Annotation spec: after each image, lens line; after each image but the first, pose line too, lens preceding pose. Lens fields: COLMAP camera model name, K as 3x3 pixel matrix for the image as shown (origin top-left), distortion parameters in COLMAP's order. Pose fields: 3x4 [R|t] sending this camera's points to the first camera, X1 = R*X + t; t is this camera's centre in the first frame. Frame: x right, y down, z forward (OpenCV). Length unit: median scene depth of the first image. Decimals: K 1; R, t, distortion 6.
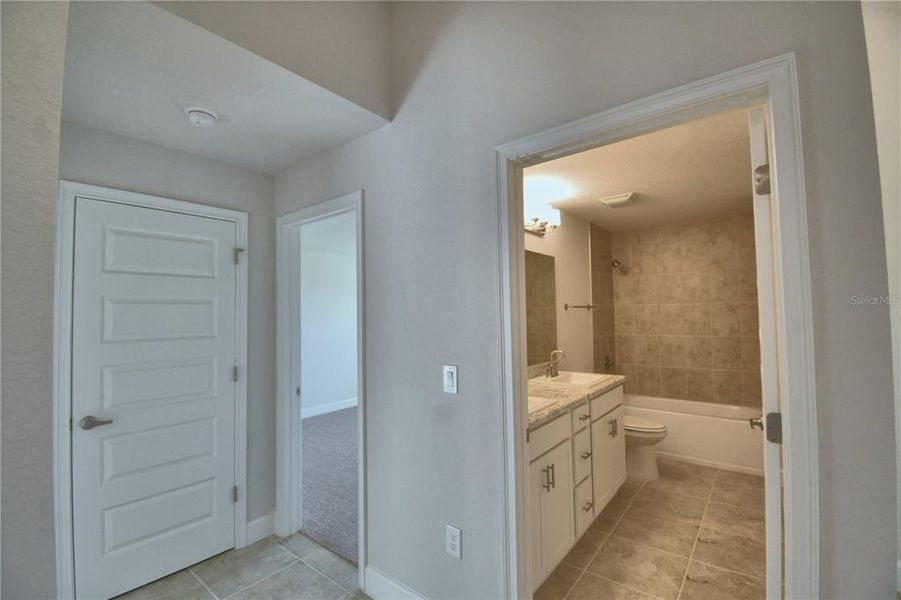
lens RADIAL K [[400.9, 0, 447.7], [0, 400.9, 297.3], [0, 0, 1]] dist [-0.020806, -0.006145]
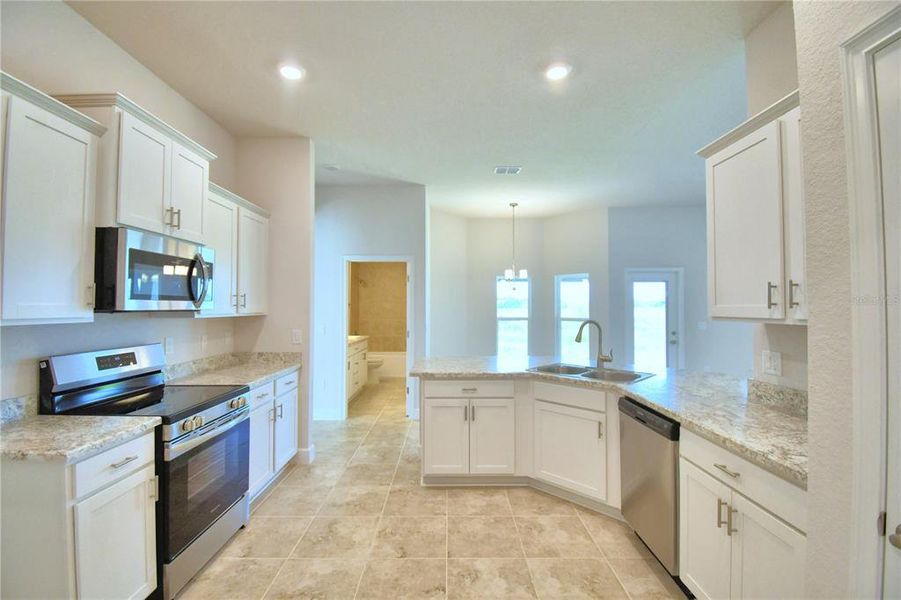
lens RADIAL K [[400.9, 0, 436.7], [0, 400.9, 295.5], [0, 0, 1]] dist [-0.020806, -0.006145]
pose [[0.804244, 0.034372, 0.593305, -0.467137], [-0.037713, 0.999266, -0.006769, -0.021919], [-0.593102, -0.016931, 0.804950, -0.825518]]
